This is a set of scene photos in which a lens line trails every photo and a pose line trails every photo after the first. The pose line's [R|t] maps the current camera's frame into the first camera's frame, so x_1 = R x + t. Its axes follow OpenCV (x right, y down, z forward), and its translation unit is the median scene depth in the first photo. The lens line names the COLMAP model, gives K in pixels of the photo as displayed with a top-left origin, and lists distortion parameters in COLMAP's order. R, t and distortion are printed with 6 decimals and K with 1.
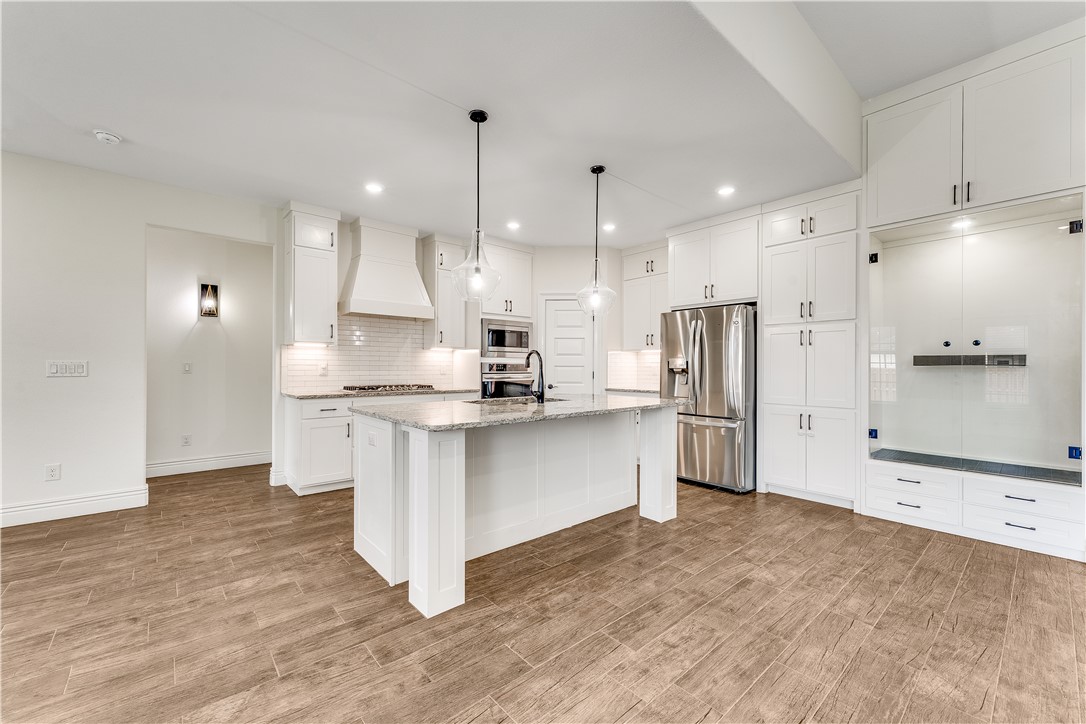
lens RADIAL K [[436.6, 0, 545.0], [0, 436.6, 368.3], [0, 0, 1]] dist [-0.000273, 0.001023]
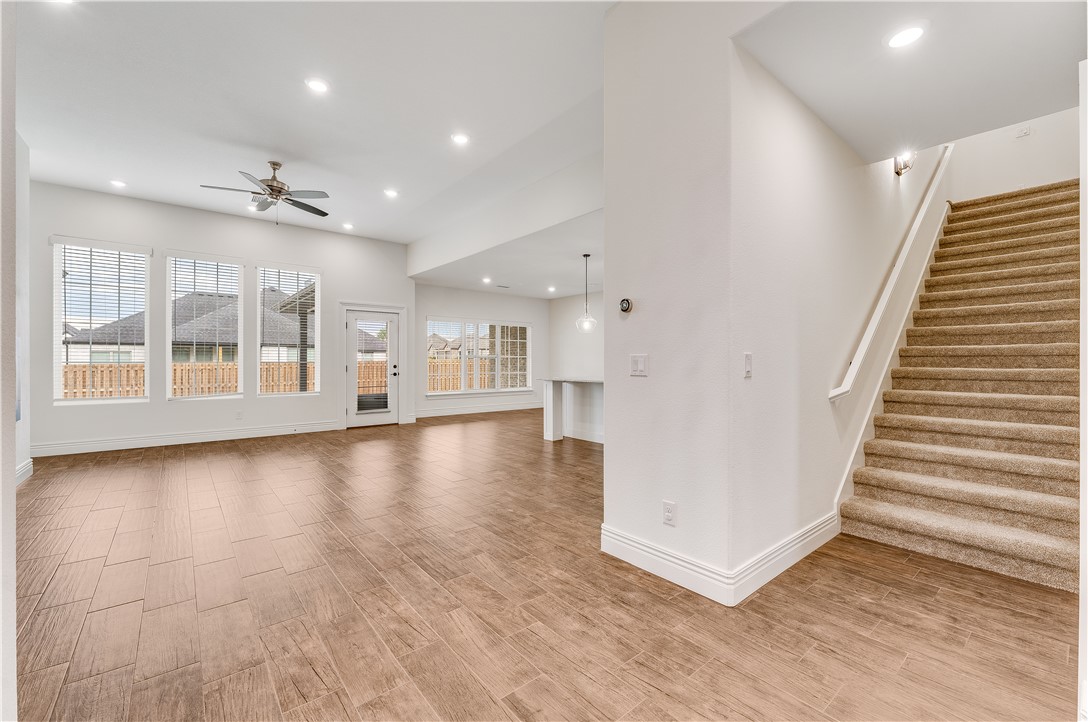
lens RADIAL K [[440.8, 0, 540.6], [0, 440.8, 361.1], [0, 0, 1]] dist [0.002602, 0.000427]
pose [[-0.029523, -0.004603, -0.999553, 1.593784], [-0.006618, 0.999968, -0.004409, 0.009262], [0.999542, 0.006485, -0.029553, 0.575474]]
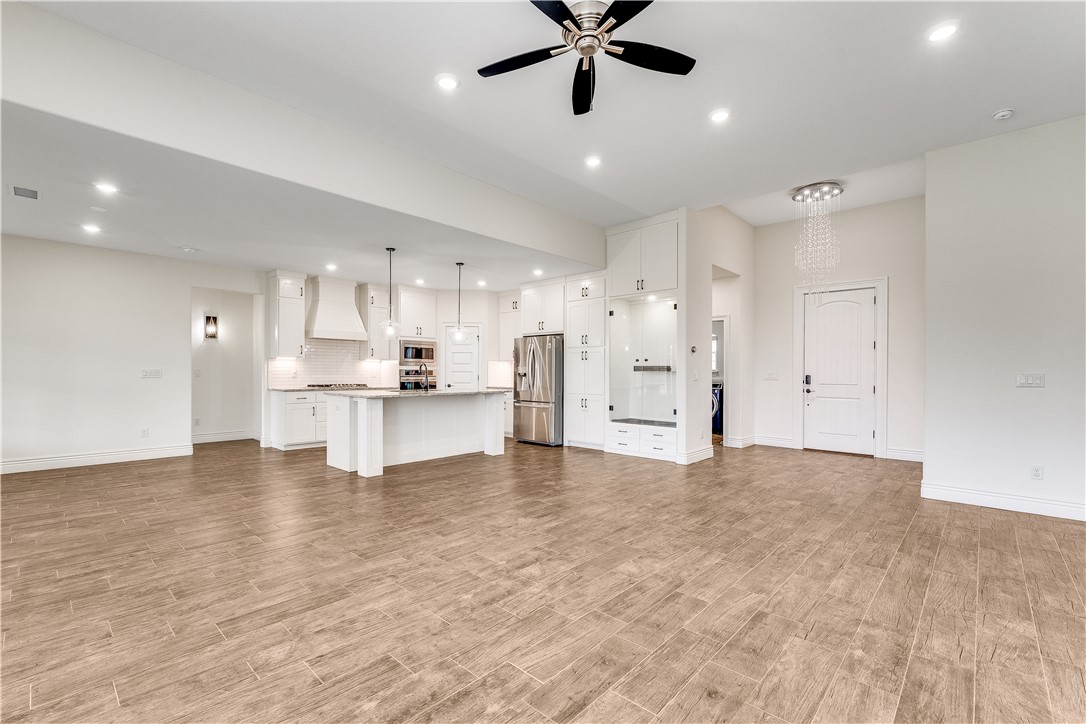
lens RADIAL K [[473.6, 0, 530.7], [0, 473.6, 373.8], [0, 0, 1]] dist [-0.001251, -0.001285]
pose [[0.996072, -0.000599, 0.088543, 0.213067], [0.000681, 0.999999, -0.000899, 0.005490], [-0.088542, 0.000955, 0.996072, -0.889953]]
